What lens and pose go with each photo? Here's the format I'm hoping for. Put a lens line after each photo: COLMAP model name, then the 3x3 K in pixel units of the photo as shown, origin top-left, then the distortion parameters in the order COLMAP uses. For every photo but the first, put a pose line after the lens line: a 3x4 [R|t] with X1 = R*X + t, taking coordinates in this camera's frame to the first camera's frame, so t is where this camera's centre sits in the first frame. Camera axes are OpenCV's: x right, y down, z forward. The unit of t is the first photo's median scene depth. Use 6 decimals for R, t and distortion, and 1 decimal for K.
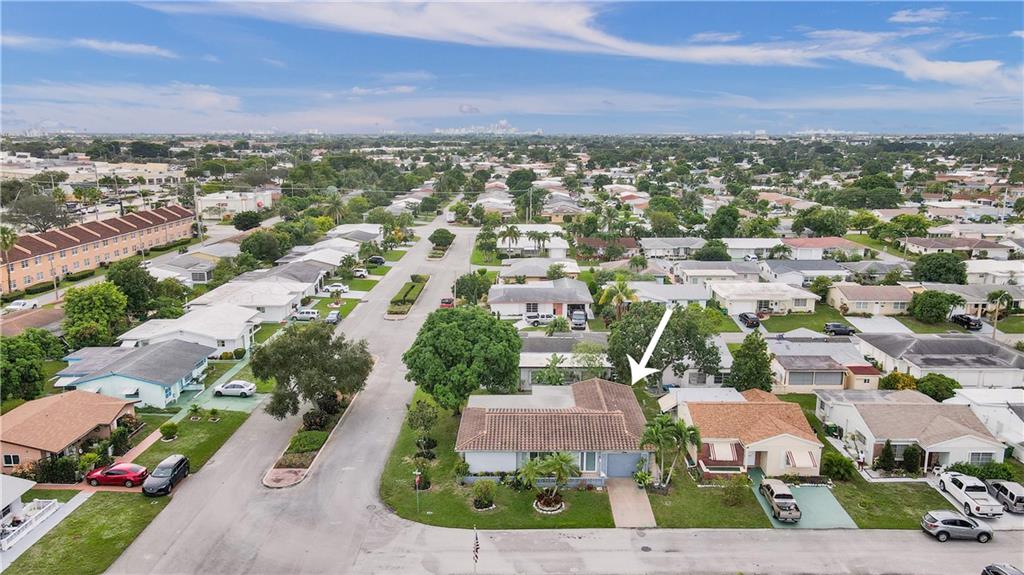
lens RADIAL K [[754.1, 0, 515.4], [0, 754.1, 286.4], [0, 0, 1]] dist [0.004000, 0.027812]
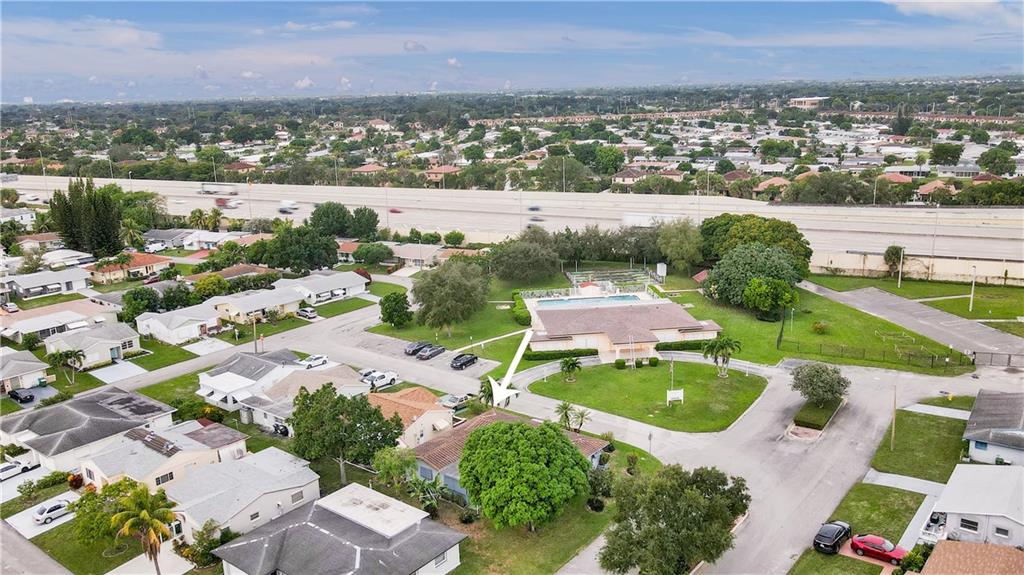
lens RADIAL K [[800.8, 0, 515.9], [0, 800.8, 287.6], [0, 0, 1]] dist [-0.002442, 0.044565]
pose [[-0.782980, -0.125561, 0.609243, -0.406672], [0.154233, 0.909647, 0.385687, -0.314486], [-0.602623, 0.395950, -0.692870, 1.036213]]
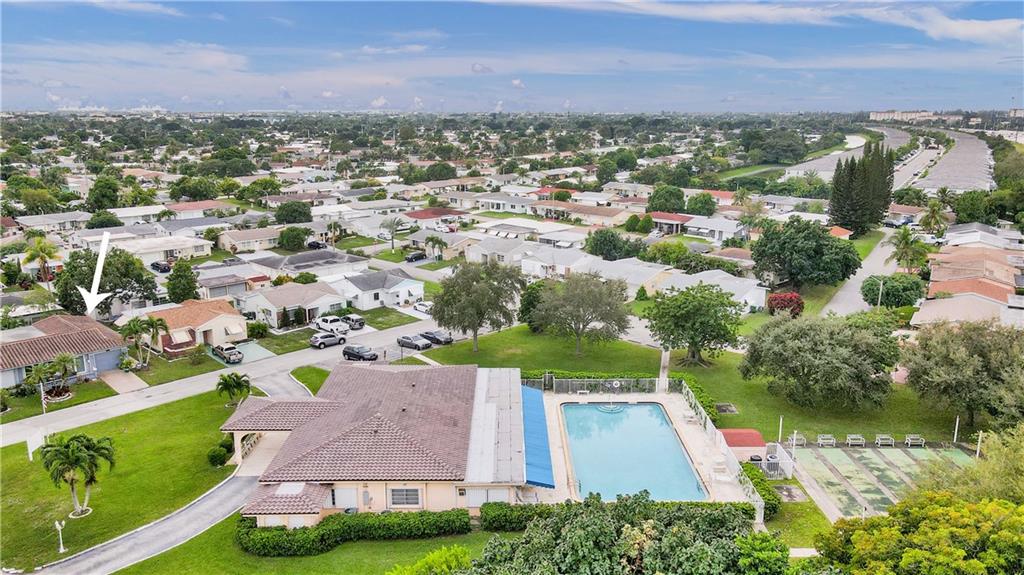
lens RADIAL K [[754.1, 0, 515.4], [0, 754.1, 286.4], [0, 0, 1]] dist [0.004000, 0.027812]
pose [[0.691822, -0.161515, 0.703773, -0.151479], [0.141146, 0.986109, 0.087562, 0.048678], [-0.708139, 0.038758, 0.705009, -0.250609]]
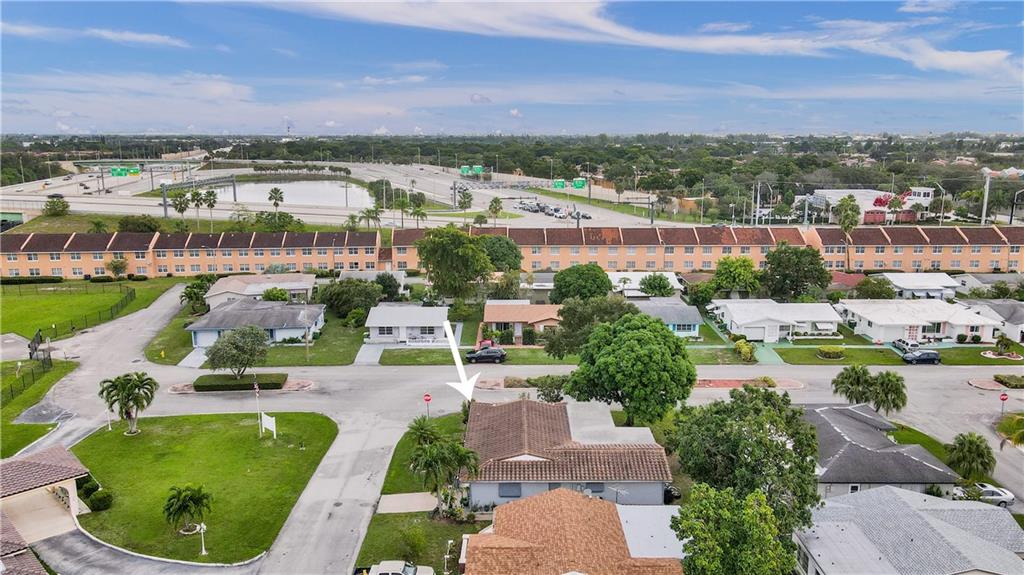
lens RADIAL K [[761.0, 0, 515.3], [0, 761.0, 263.4], [0, 0, 1]] dist [0.003301, 0.005768]
pose [[0.007669, 0.168138, -0.985734, 0.550906], [-0.199145, 0.966274, 0.163269, -0.103802], [0.979940, 0.195051, 0.040895, 0.515044]]
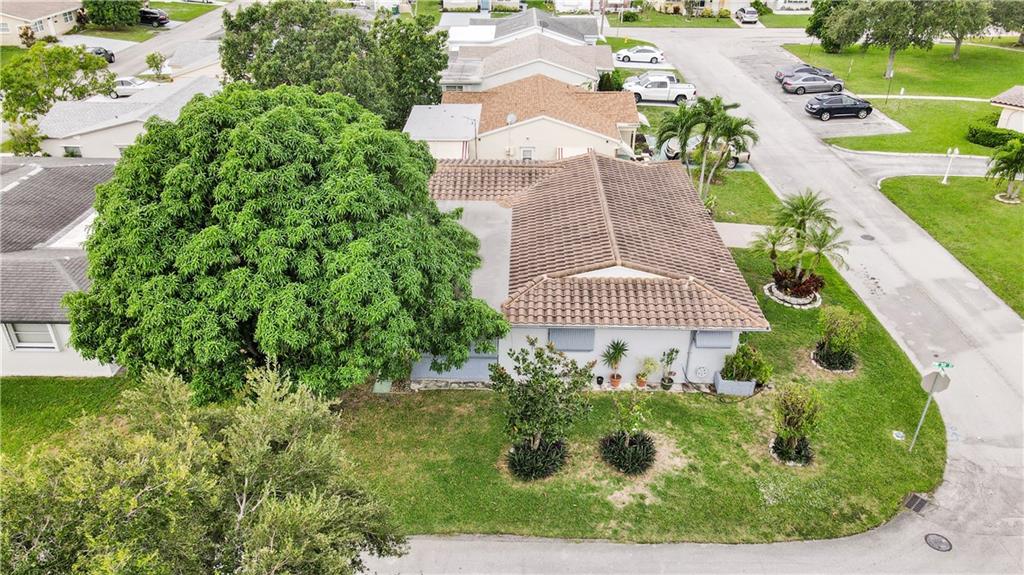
lens RADIAL K [[754.1, 0, 515.4], [0, 754.1, 286.4], [0, 0, 1]] dist [0.004000, 0.027812]
pose [[0.005561, -0.481073, 0.876663, -0.228038], [0.190954, 0.861055, 0.471297, -0.012756], [-0.981583, 0.164782, 0.096651, 0.576701]]
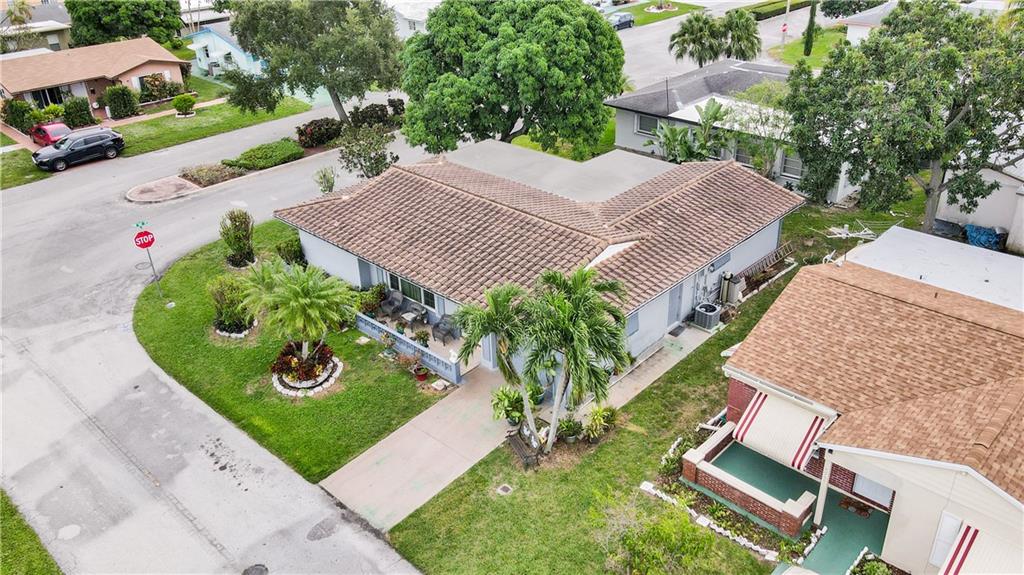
lens RADIAL K [[805.2, 0, 525.2], [0, 805.2, 260.7], [0, 0, 1]] dist [0.010171, 0.010180]
pose [[0.734457, 0.289353, -0.613879, 0.212735], [-0.113320, 0.944141, 0.309445, 0.028845], [0.669127, -0.157709, 0.726221, 0.372442]]
